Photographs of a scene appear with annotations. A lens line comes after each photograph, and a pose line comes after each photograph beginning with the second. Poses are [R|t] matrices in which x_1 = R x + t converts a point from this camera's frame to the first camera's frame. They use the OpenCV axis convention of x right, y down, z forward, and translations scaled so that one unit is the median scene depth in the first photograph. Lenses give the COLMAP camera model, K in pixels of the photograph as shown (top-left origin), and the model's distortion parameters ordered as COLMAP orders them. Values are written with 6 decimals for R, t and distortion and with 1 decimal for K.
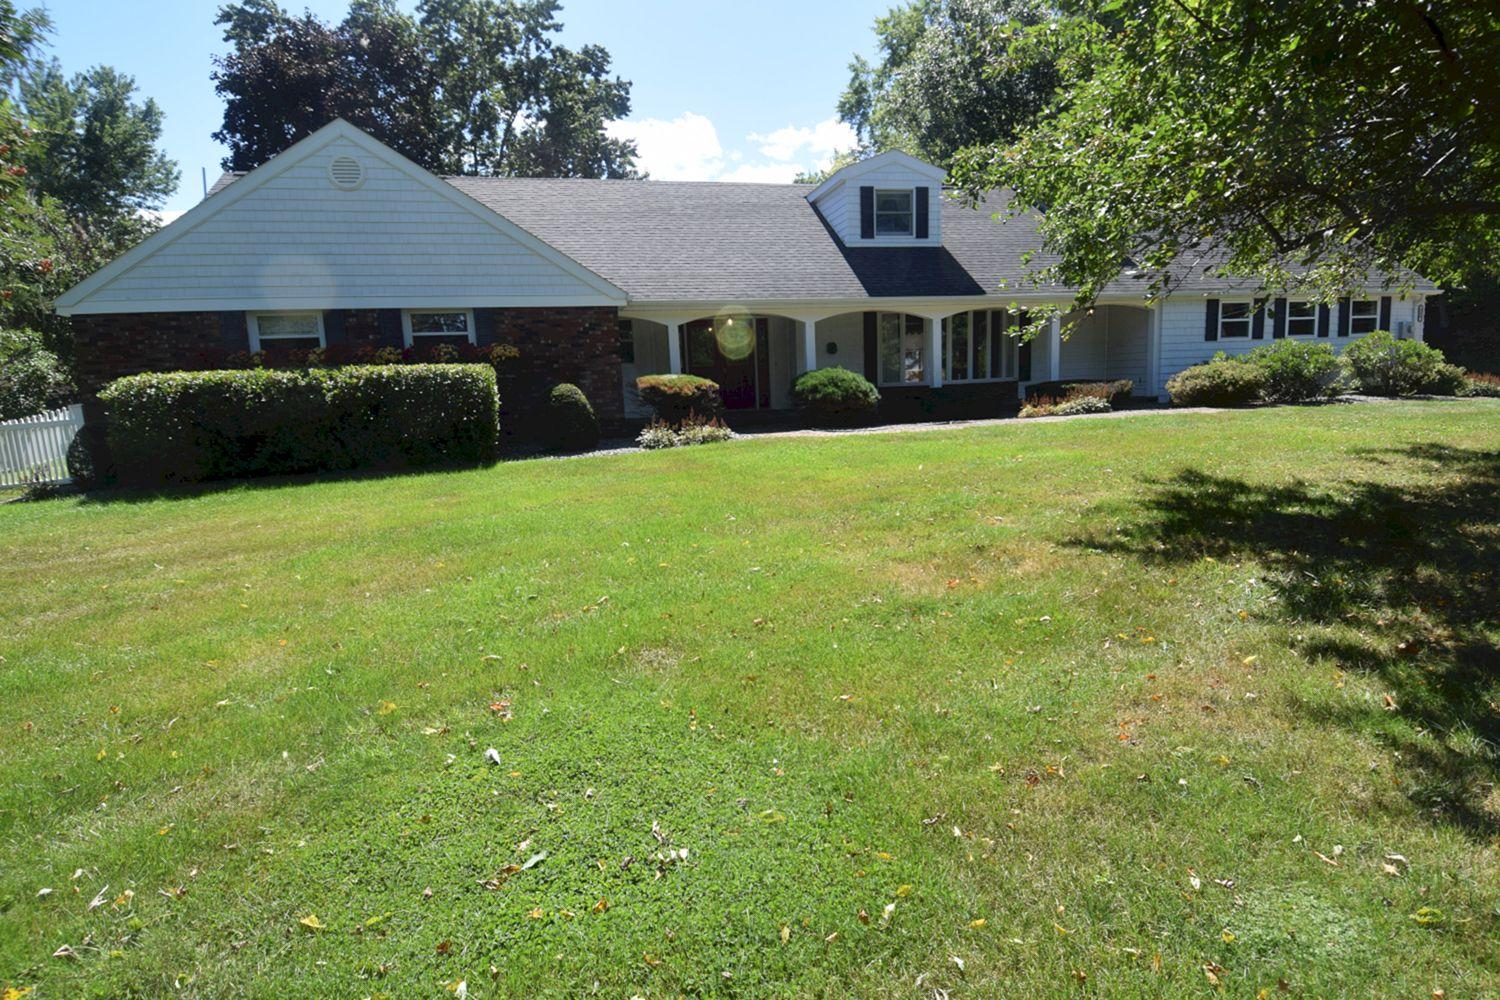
lens RADIAL K [[767.7, 0, 751.1], [0, 767.7, 495.8], [0, 0, 1]] dist [0.038435, -0.044070]
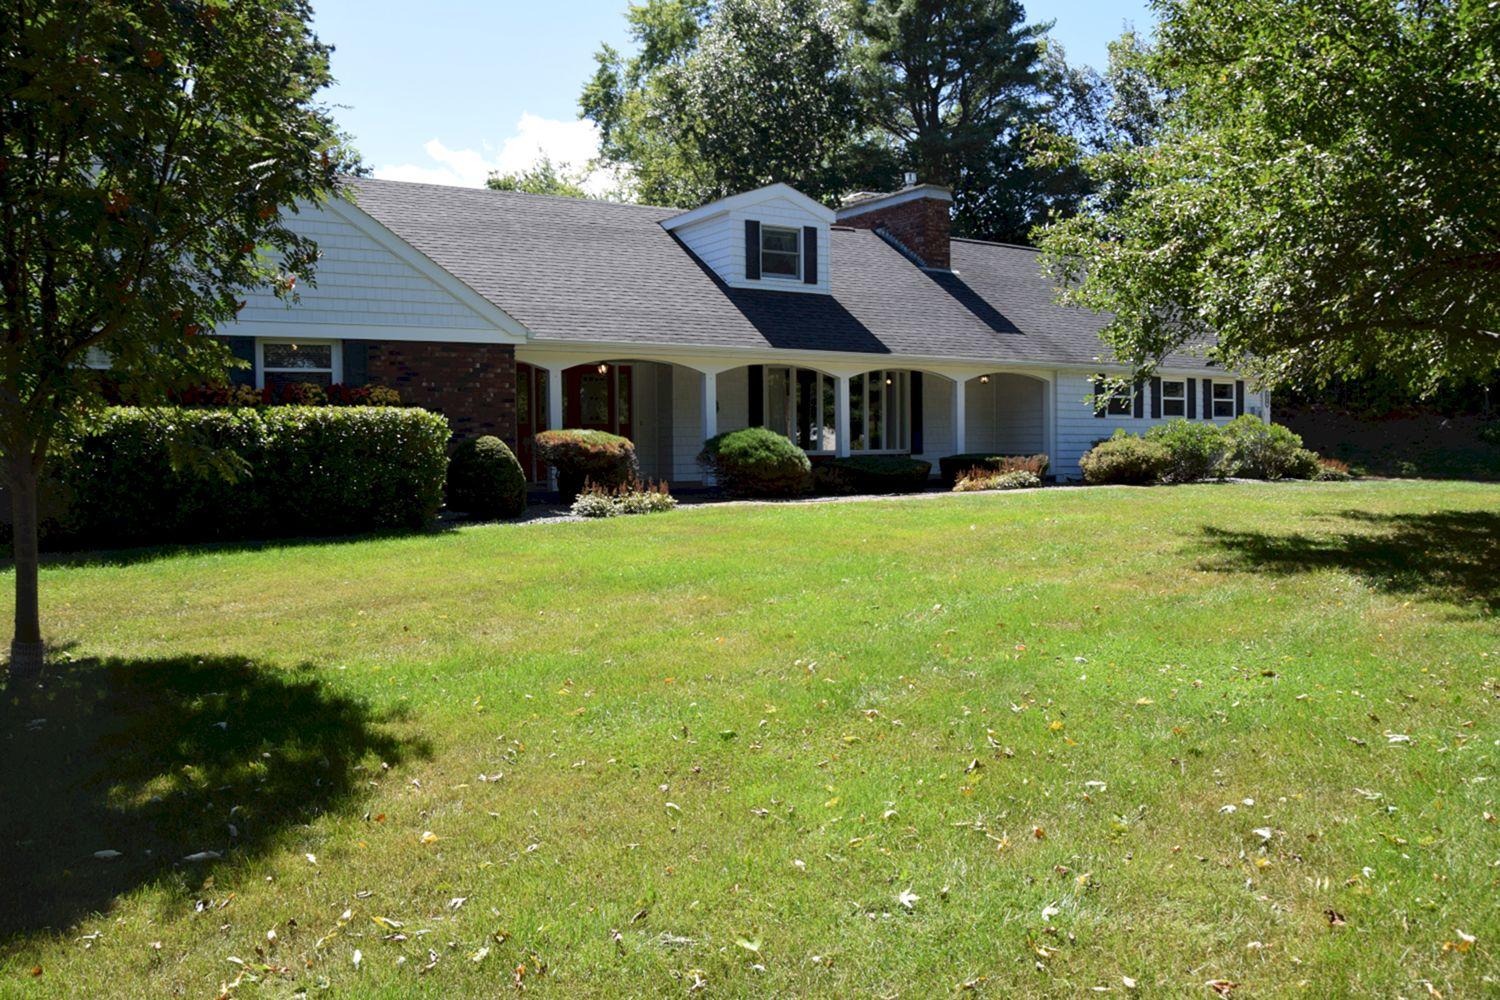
lens RADIAL K [[1153.0, 0, 739.5], [0, 1153.0, 518.2], [0, 0, 1]] dist [-0.157624, 0.112923]
pose [[0.948301, 0.009689, 0.317226, -0.278550], [0.020877, 0.995465, -0.092811, 0.042608], [-0.316686, 0.094635, 0.943798, -0.156227]]
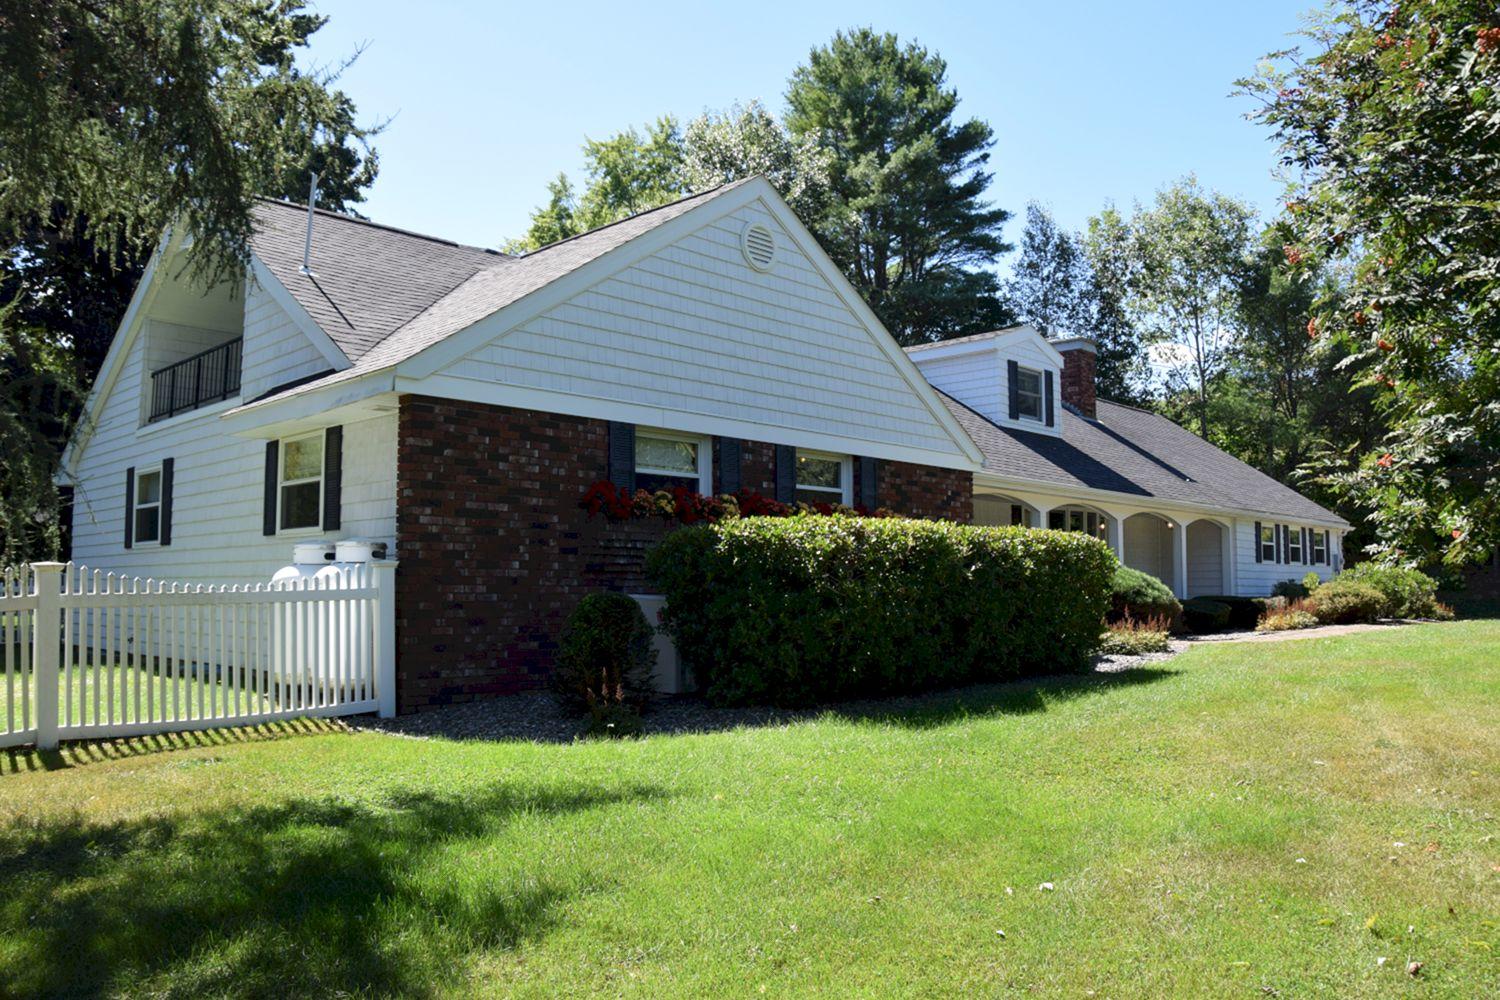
lens RADIAL K [[1153.0, 0, 739.5], [0, 1153.0, 518.2], [0, 0, 1]] dist [-0.157624, 0.112923]
pose [[0.849670, 0.073665, 0.522144, -0.803888], [0.047155, 0.975612, -0.214376, 0.021553], [-0.525202, 0.206771, 0.825475, 0.177488]]
